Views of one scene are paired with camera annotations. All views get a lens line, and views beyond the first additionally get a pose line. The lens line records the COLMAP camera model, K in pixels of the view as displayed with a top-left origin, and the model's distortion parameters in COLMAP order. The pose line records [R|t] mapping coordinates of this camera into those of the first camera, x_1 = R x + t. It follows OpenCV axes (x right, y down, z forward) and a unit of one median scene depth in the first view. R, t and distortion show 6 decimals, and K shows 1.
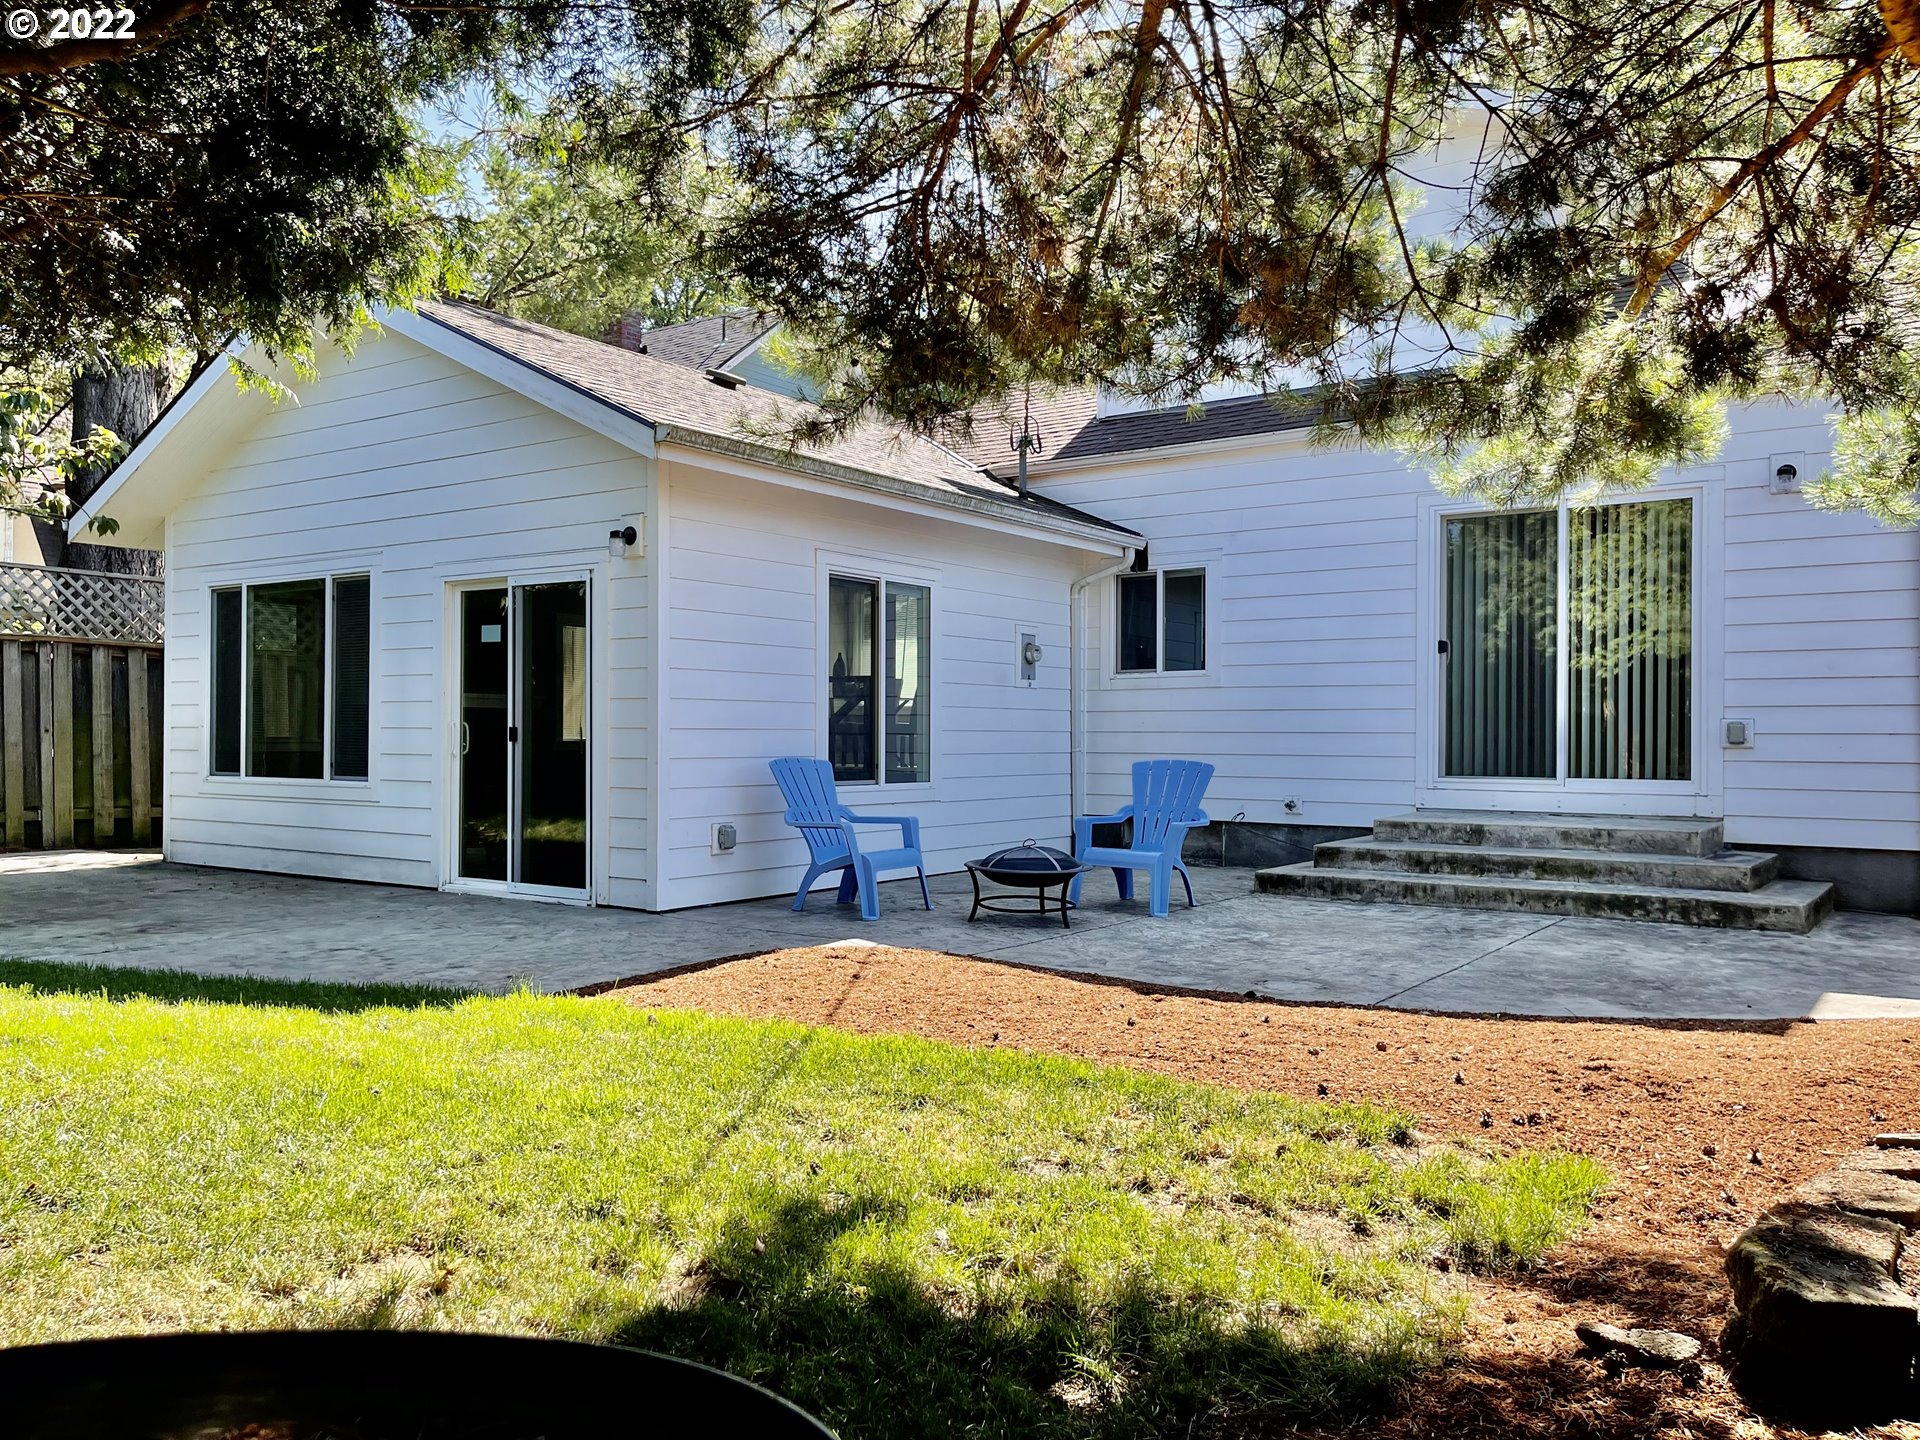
lens RADIAL K [[1457.4, 0, 960.0], [0, 1457.4, 720.0], [0, 0, 1]] dist [0.070383, -0.086520]
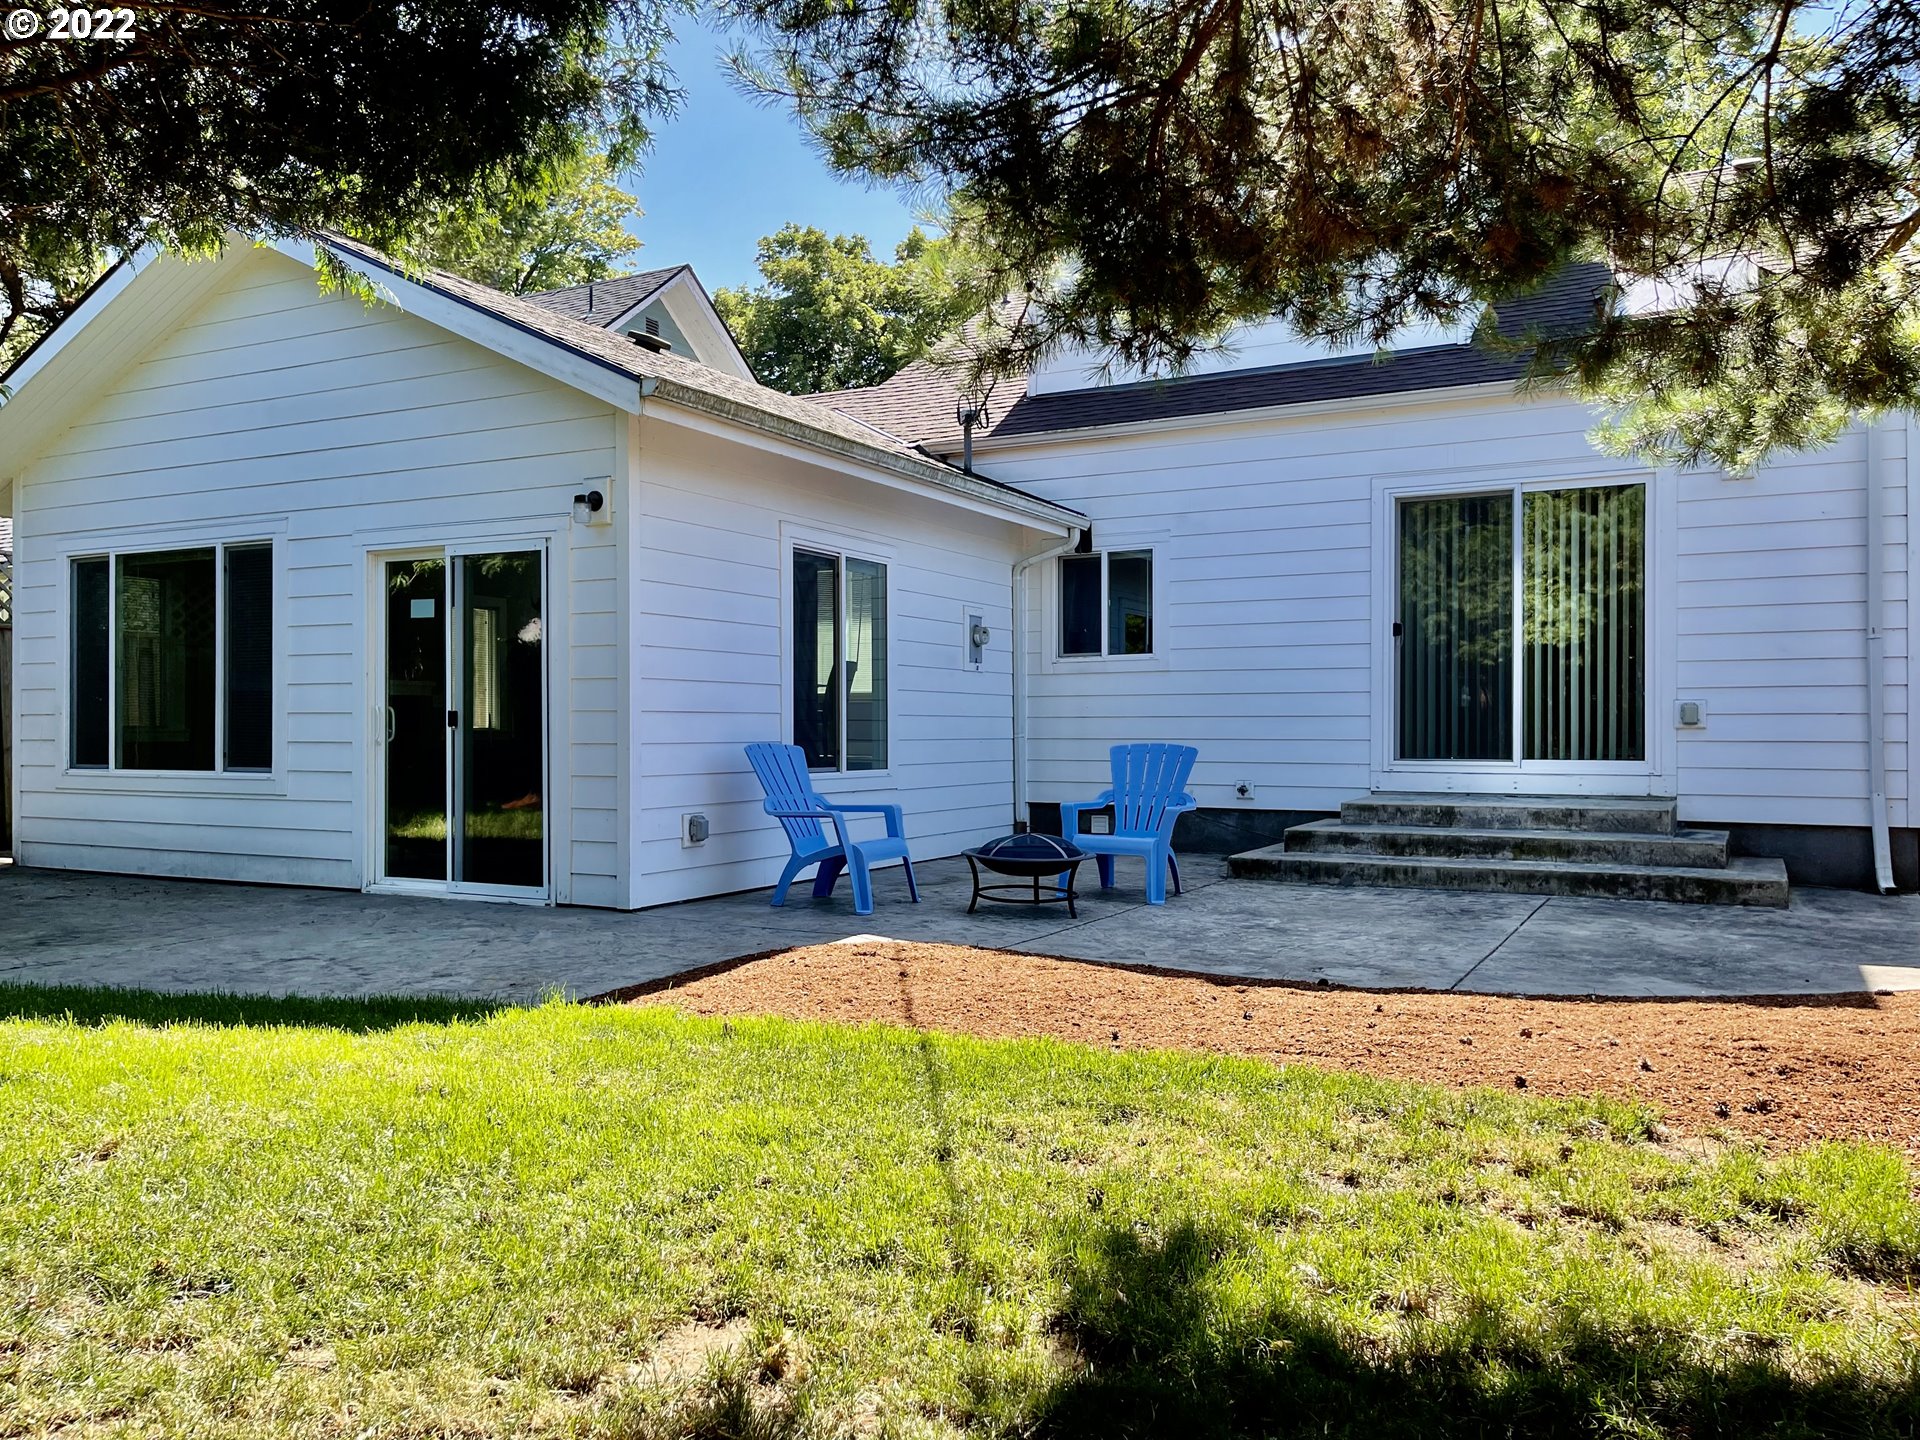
lens RADIAL K [[1452.0, 0, 960.0], [0, 1452.0, 720.0], [0, 0, 1]] dist [0.070114, -0.078206]
pose [[0.991393, -0.003586, 0.130873, -0.110802], [0.003082, 0.999987, 0.004055, 0.007680], [-0.130886, -0.003616, 0.991391, 0.058241]]
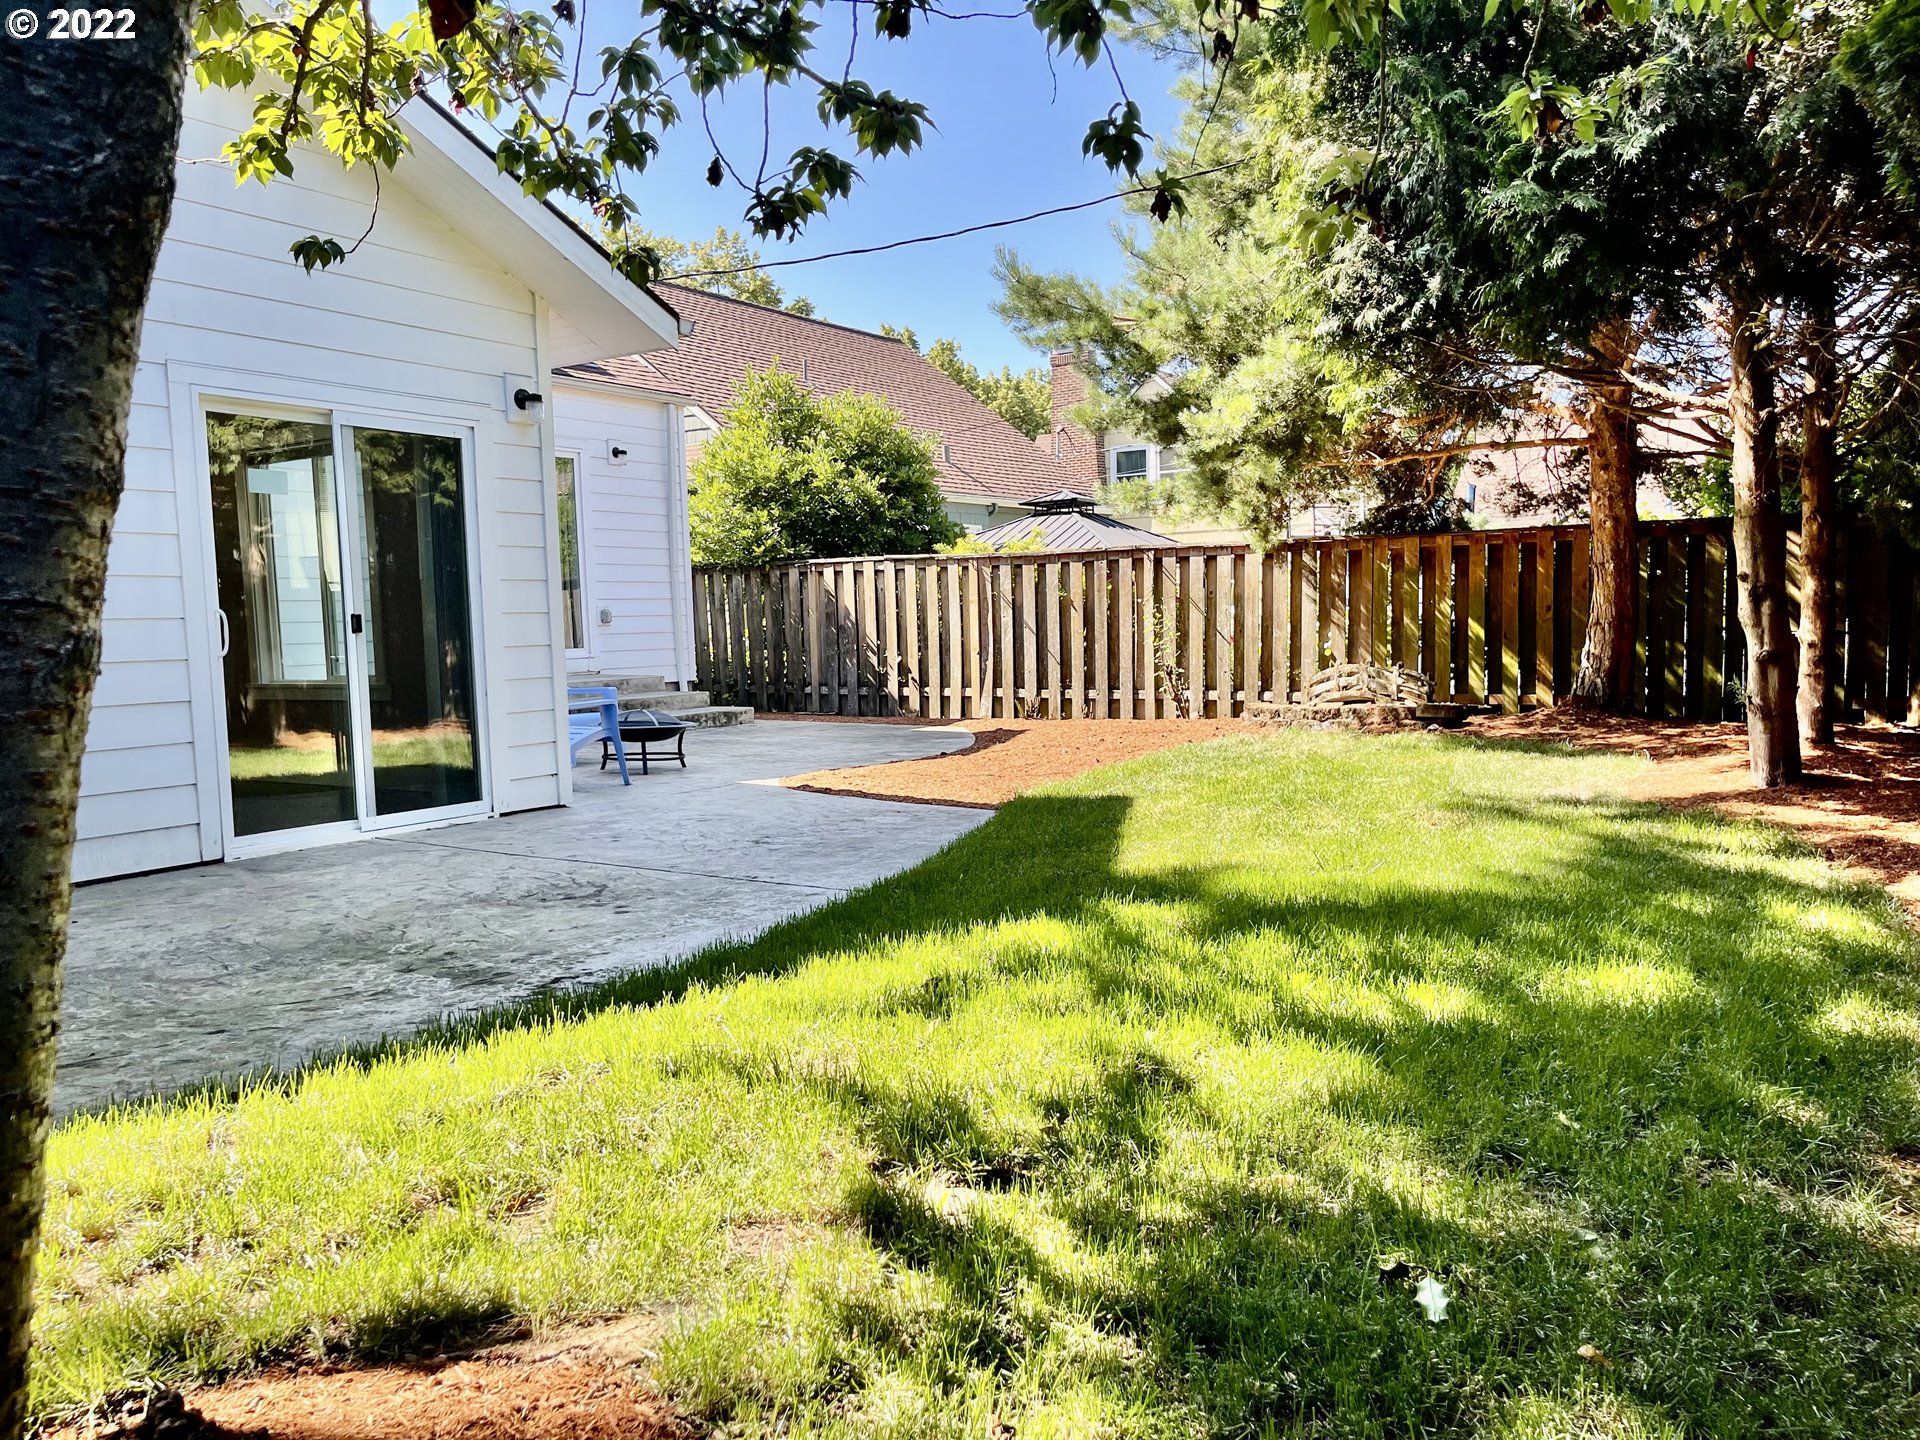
lens RADIAL K [[1452.0, 0, 960.0], [0, 1452.0, 720.0], [0, 0, 1]] dist [0.070114, -0.078206]
pose [[-0.055194, -0.075952, 0.995583, -1.072980], [0.017693, 0.996872, 0.077032, 0.006266], [-0.998319, 0.021867, -0.053678, 0.727641]]
